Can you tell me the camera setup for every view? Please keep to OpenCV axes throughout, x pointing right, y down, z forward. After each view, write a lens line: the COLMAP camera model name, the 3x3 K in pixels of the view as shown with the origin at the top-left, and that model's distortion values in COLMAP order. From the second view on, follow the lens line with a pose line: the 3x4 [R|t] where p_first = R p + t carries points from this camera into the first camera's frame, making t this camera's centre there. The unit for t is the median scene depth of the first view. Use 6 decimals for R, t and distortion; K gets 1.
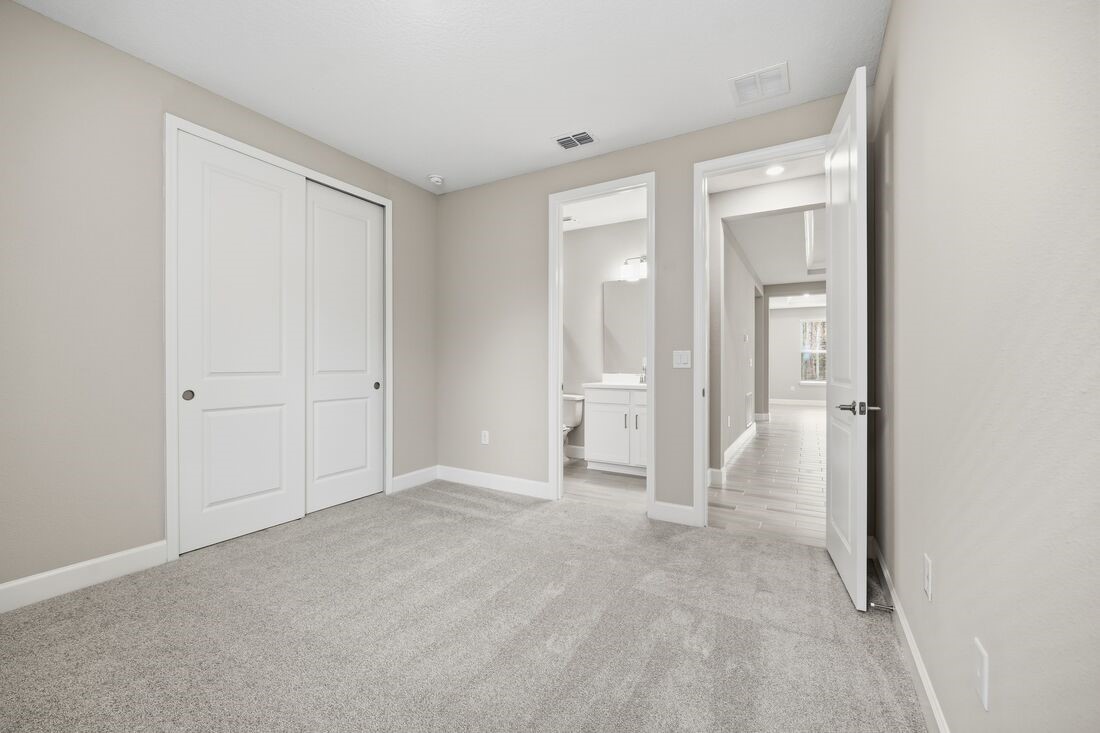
lens RADIAL K [[442.5, 0, 547.8], [0, 442.5, 371.6], [0, 0, 1]] dist [0.000343, 0.000087]
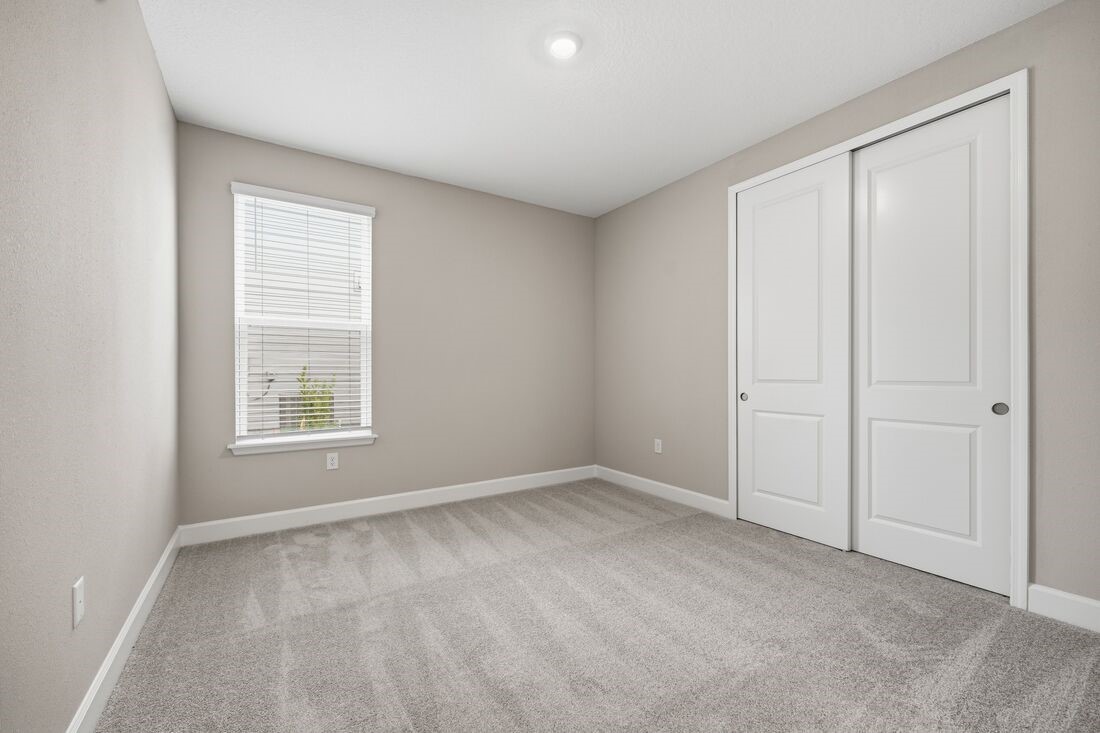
lens RADIAL K [[442.5, 0, 547.8], [0, 442.5, 371.6], [0, 0, 1]] dist [0.000343, 0.000087]
pose [[-0.456431, -0.006901, -0.889732, 0.467365], [-0.015290, 0.999883, 0.000088, -0.009381], [0.889627, 0.013644, -0.456484, 0.853171]]
